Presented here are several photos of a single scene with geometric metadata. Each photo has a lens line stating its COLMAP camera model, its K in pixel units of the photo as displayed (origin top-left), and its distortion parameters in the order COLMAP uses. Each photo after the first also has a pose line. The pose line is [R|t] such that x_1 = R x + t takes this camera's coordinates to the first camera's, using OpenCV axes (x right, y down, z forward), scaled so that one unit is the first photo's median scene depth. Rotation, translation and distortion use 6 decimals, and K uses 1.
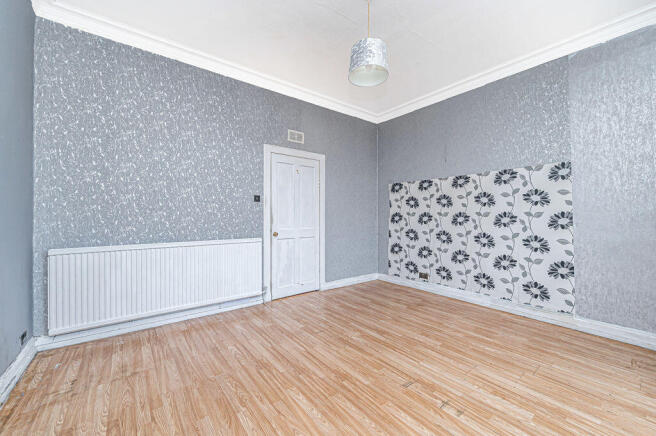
lens RADIAL K [[257.7, 0, 323.9], [0, 257.7, 217.3], [0, 0, 1]] dist [0.001617, -0.000134]
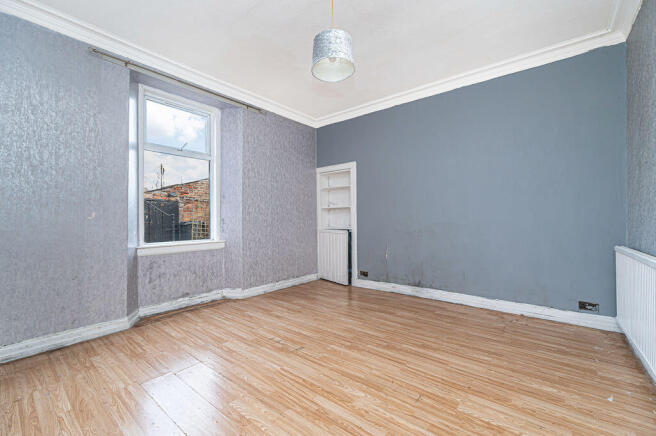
lens RADIAL K [[271.0, 0, 326.4], [0, 271.0, 218.2], [0, 0, 1]] dist [0.000019, 0.000002]
pose [[-0.972361, 0.004014, -0.233447, 0.431824], [0.003643, 0.999991, 0.002020, 0.019195], [0.233453, 0.001114, -0.972368, 1.970139]]
